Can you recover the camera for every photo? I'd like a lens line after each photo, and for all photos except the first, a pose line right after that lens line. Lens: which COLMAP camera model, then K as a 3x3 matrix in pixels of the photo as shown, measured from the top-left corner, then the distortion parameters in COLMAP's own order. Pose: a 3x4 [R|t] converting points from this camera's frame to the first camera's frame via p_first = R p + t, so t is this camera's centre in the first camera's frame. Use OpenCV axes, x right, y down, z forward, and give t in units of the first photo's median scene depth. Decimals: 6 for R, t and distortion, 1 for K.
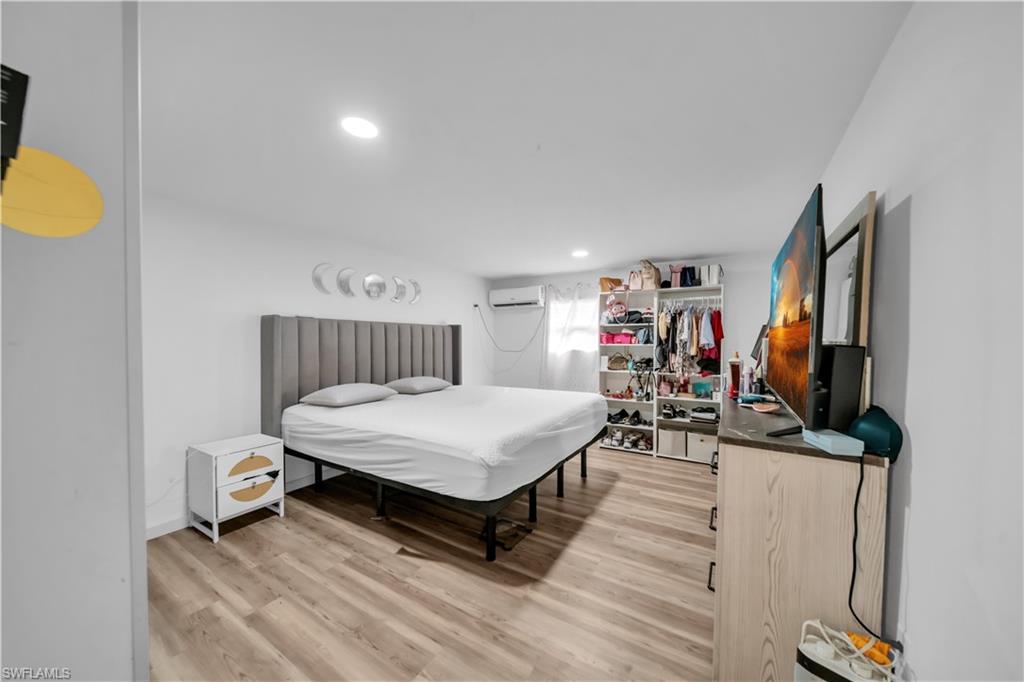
lens RADIAL K [[354.1, 0, 513.6], [0, 354.1, 349.0], [0, 0, 1]] dist [-0.000372, -0.000342]
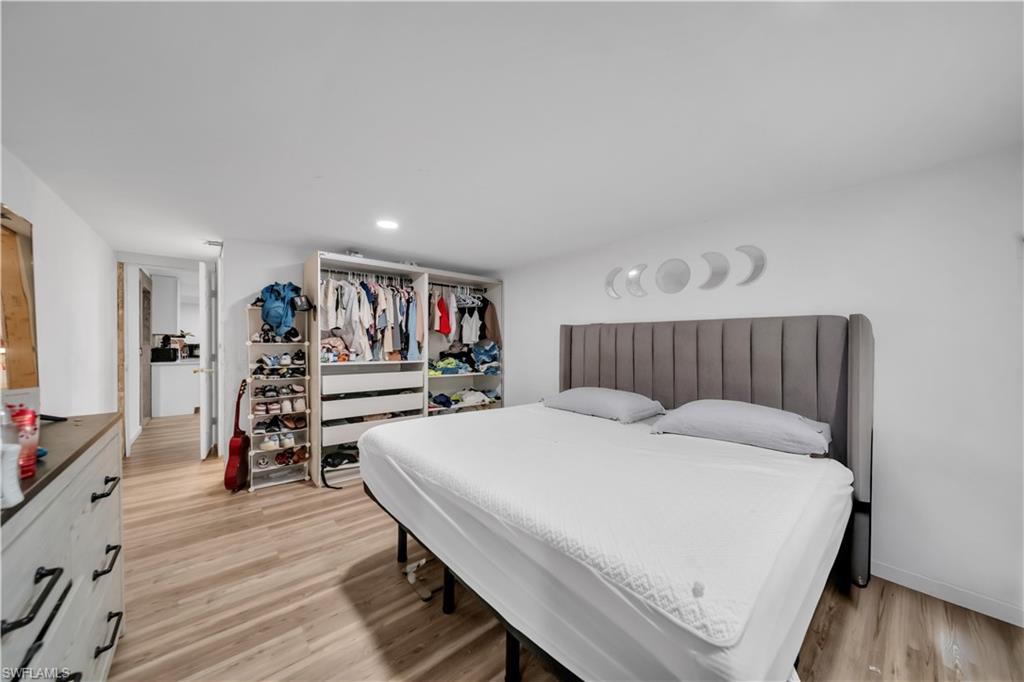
lens RADIAL K [[354.1, 0, 512.2], [0, 354.1, 339.3], [0, 0, 1]] dist [-0.000372, -0.000342]
pose [[-0.295766, -0.011252, -0.955194, 0.778152], [-0.035893, 0.999355, -0.000659, -0.042349], [0.954586, 0.034089, -0.295979, 1.512386]]
